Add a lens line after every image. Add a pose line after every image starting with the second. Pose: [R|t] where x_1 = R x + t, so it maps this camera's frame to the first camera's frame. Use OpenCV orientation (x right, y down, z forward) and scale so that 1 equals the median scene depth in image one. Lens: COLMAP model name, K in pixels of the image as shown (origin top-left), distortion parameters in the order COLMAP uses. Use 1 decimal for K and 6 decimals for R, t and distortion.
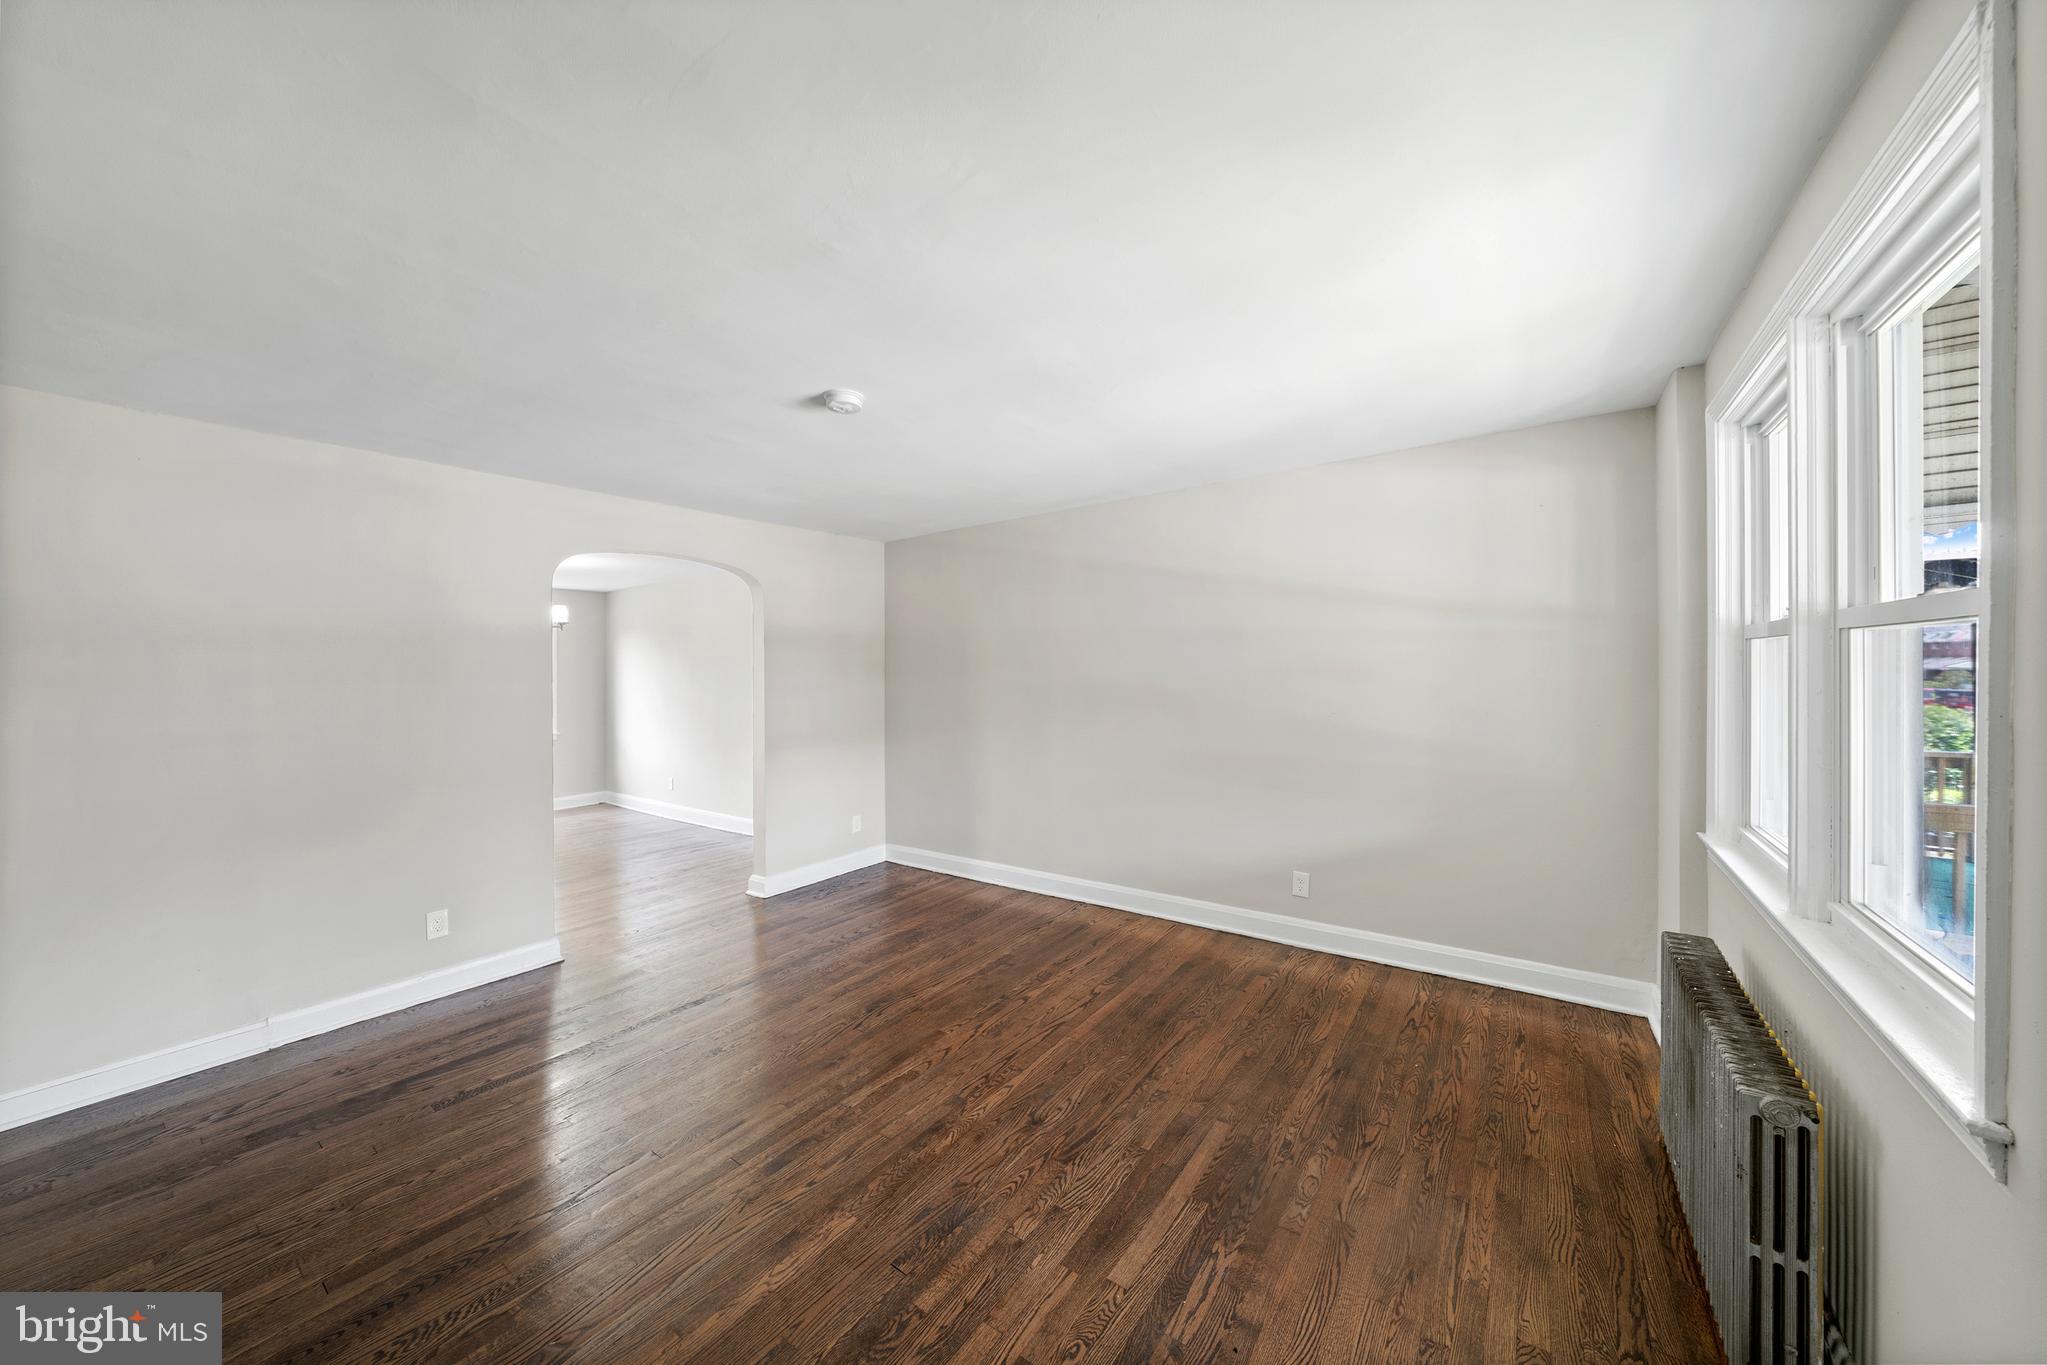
lens RADIAL K [[709.2, 0, 1023.5], [0, 709.2, 682.5], [0, 0, 1]] dist [-0.000681, -0.000046]
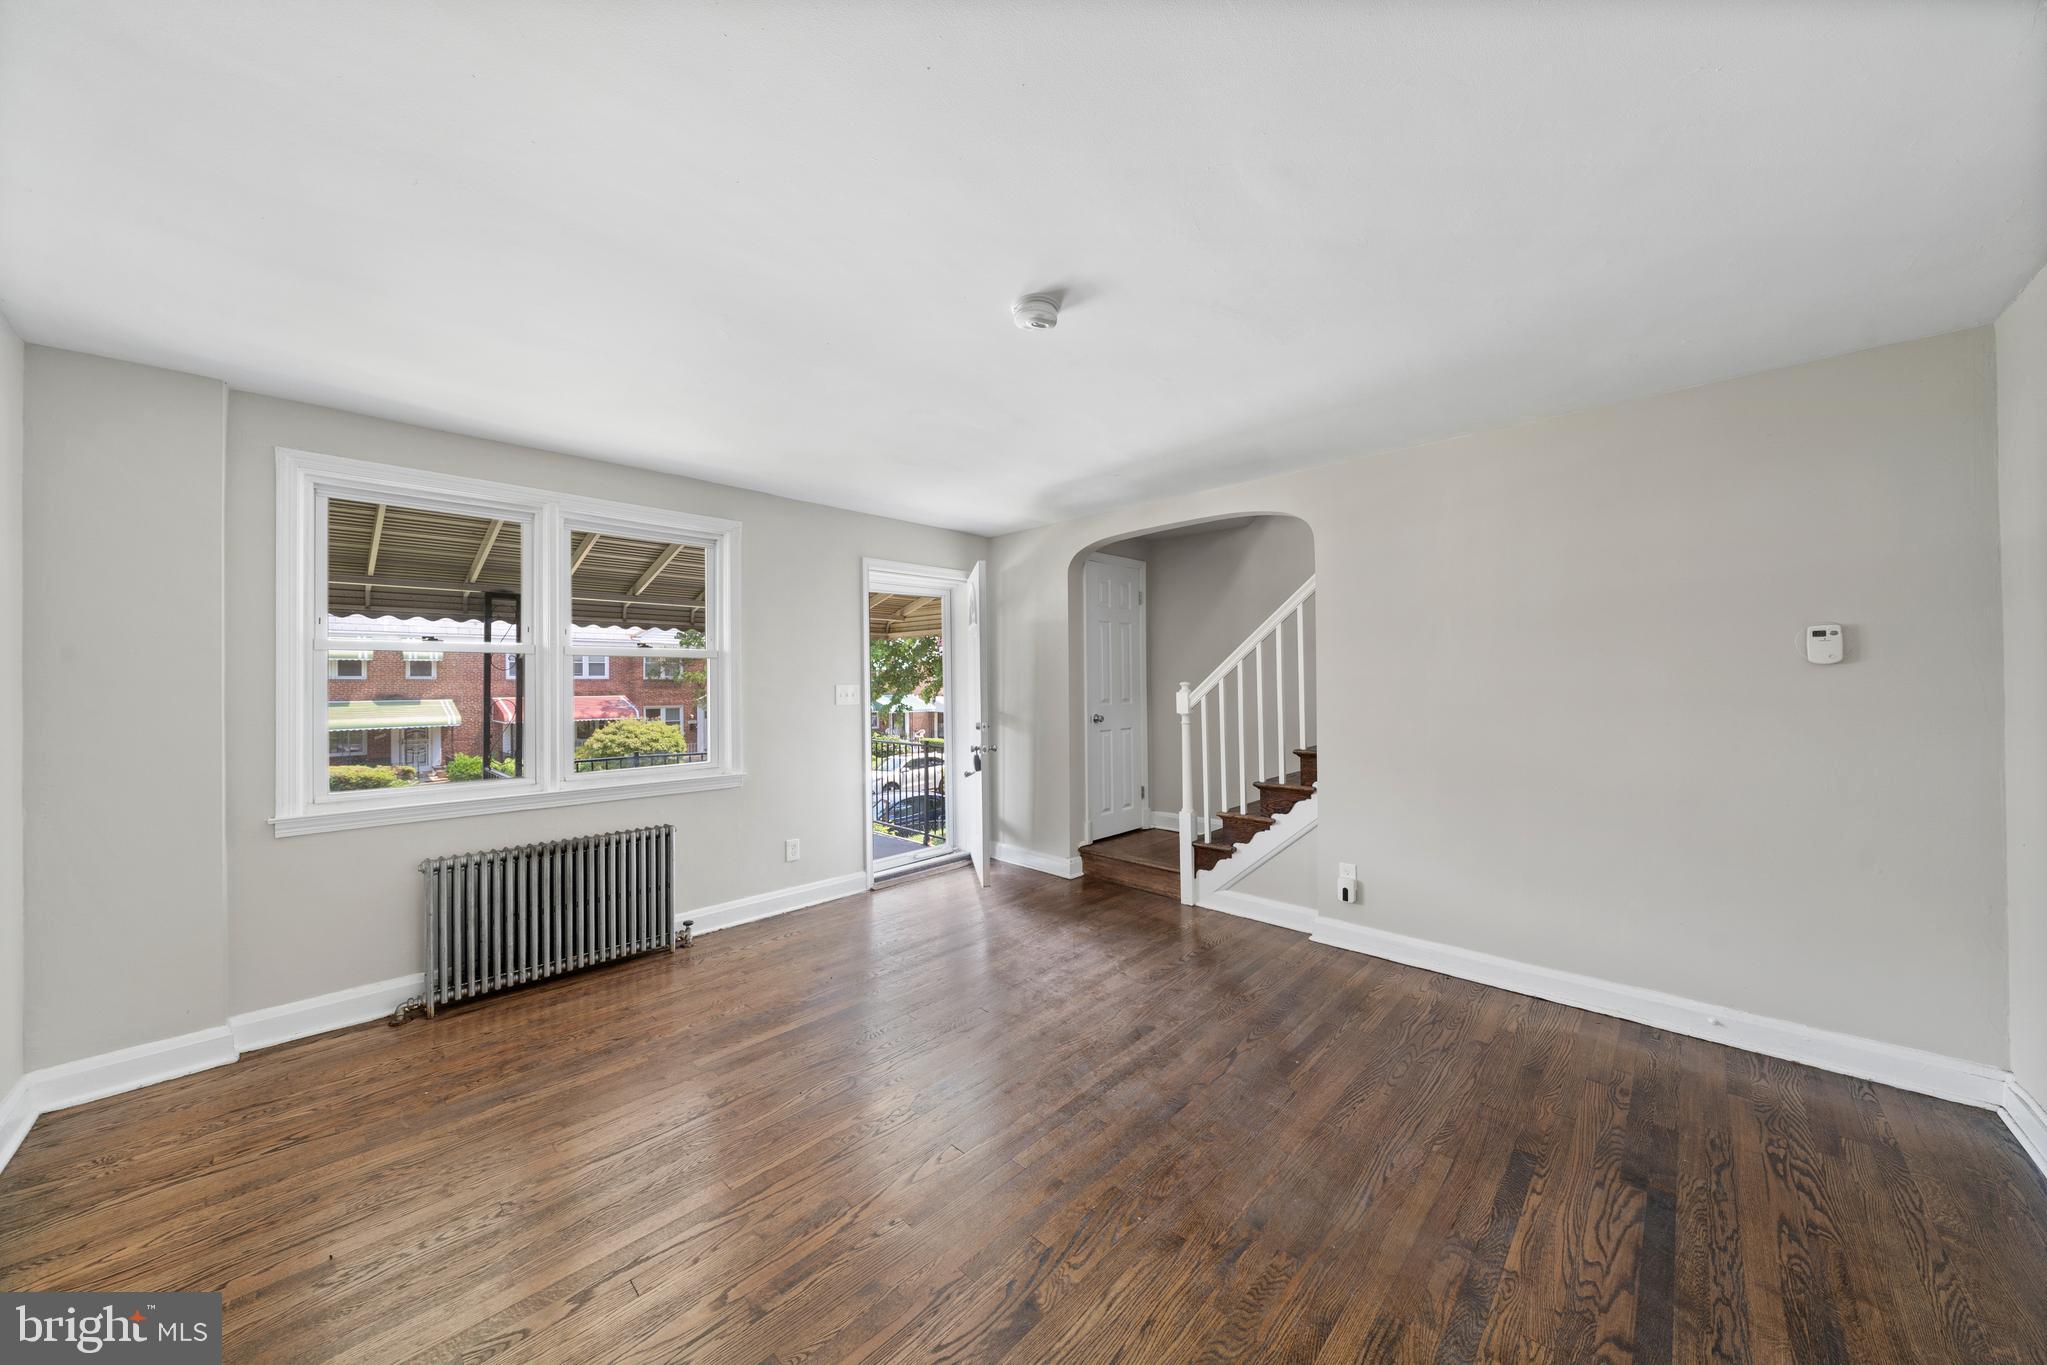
lens RADIAL K [[709.2, 0, 1023.5], [0, 709.2, 682.5], [0, 0, 1]] dist [-0.000681, -0.000046]
pose [[-0.989909, 0.025708, 0.139351, -0.368540], [0.028131, 0.999485, 0.015452, 0.016001], [-0.138881, 0.019217, -0.990123, 1.864069]]
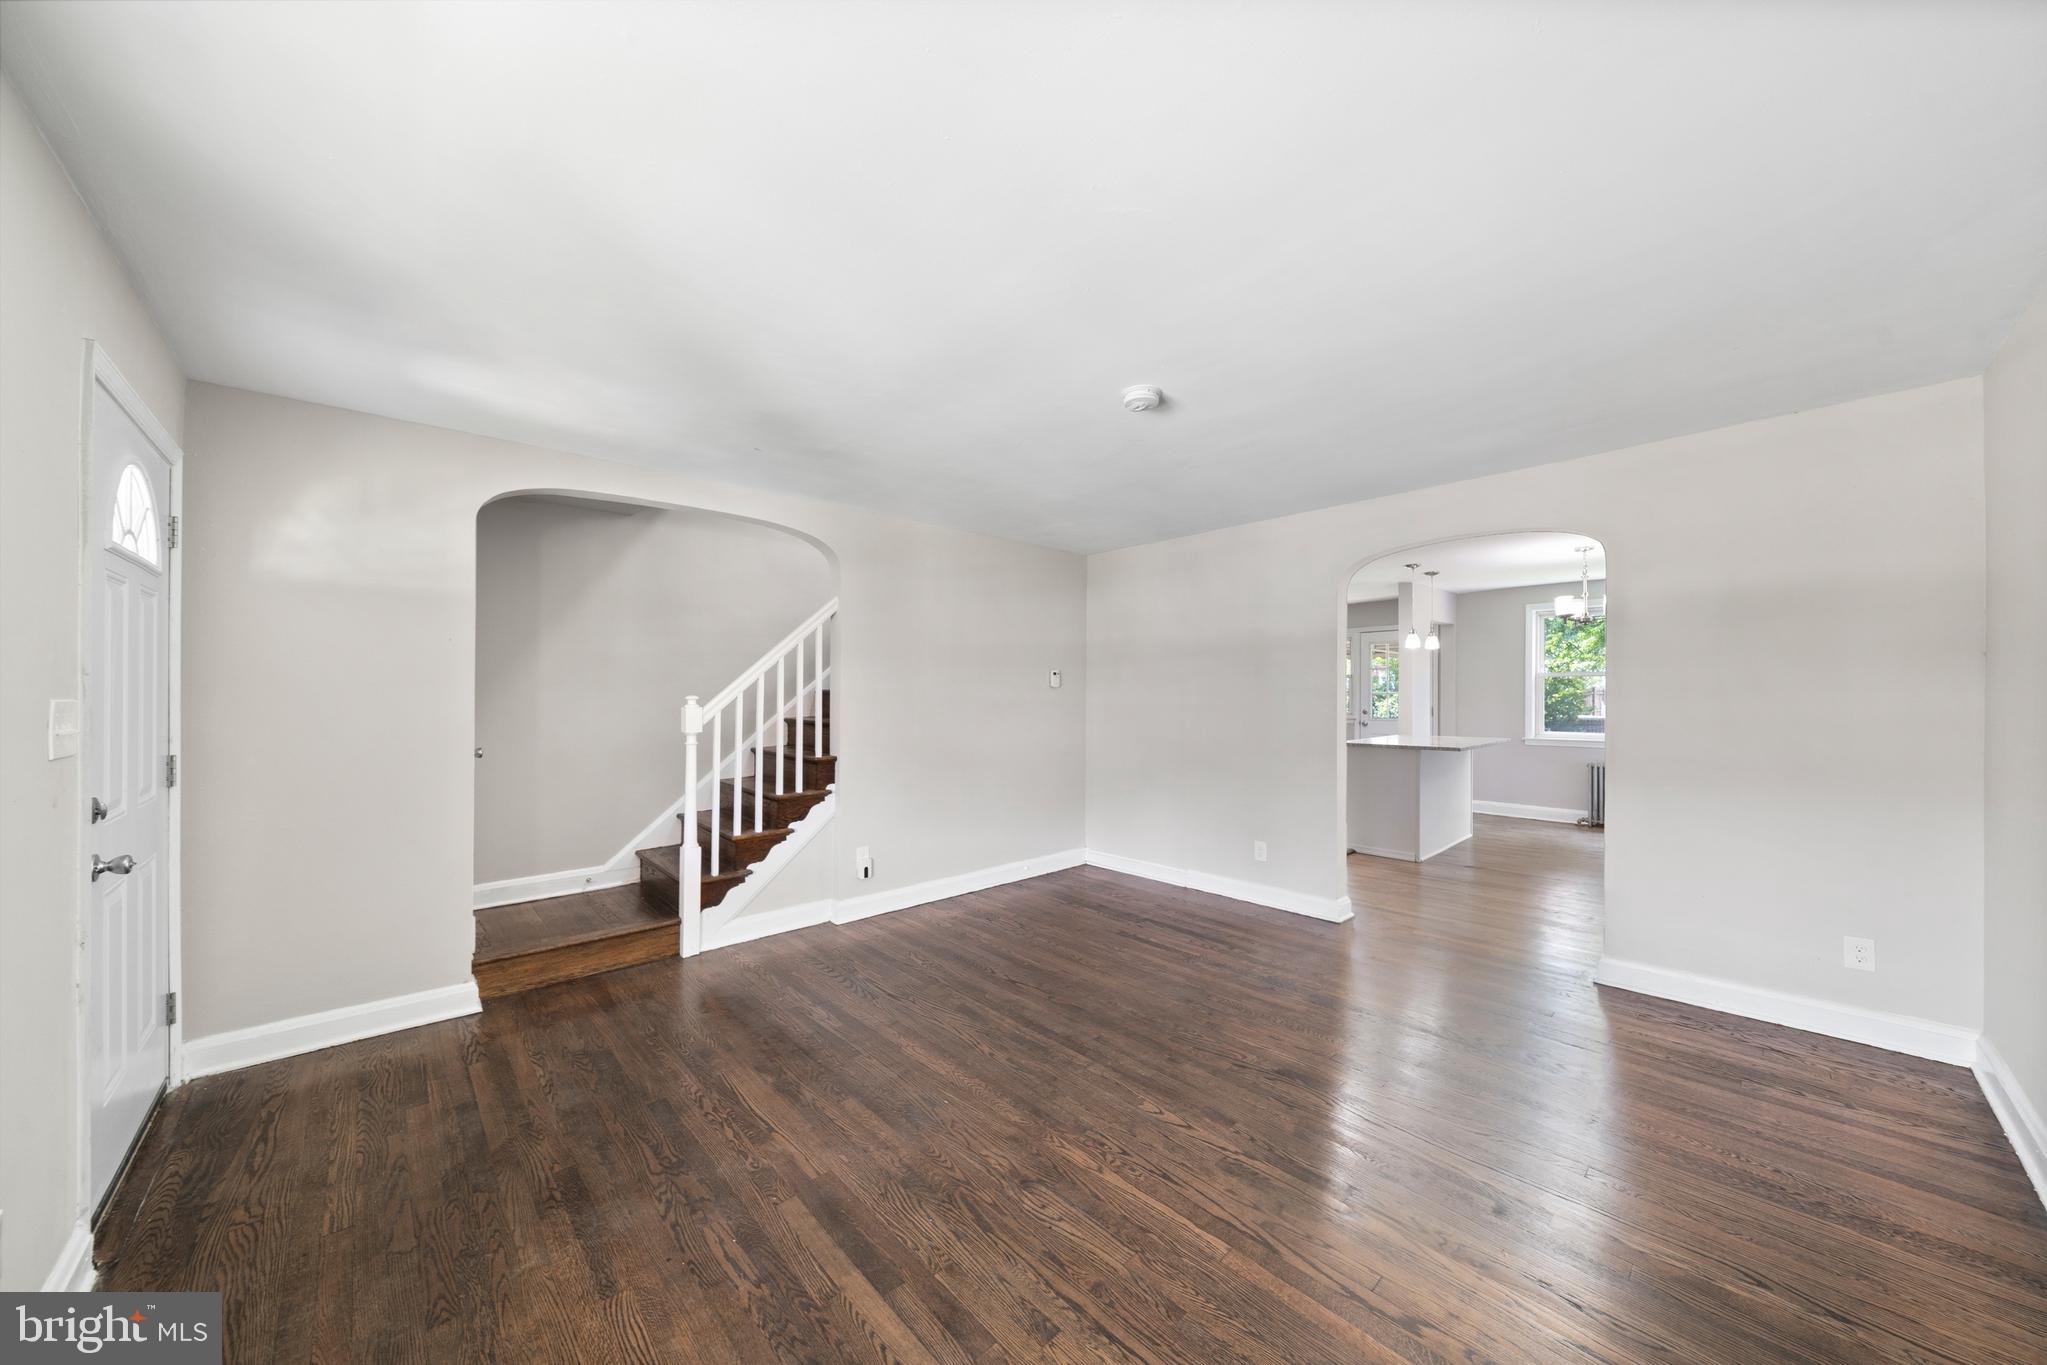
lens RADIAL K [[698.1, 0, 1034.9], [0, 698.1, 690.3], [0, 0, 1]] dist [-0.000692, -0.000035]
pose [[-0.187500, 0.013555, -0.982171, 0.775576], [-0.005611, 0.999874, 0.014871, 0.014166], [0.982249, 0.008300, -0.187400, 1.086223]]
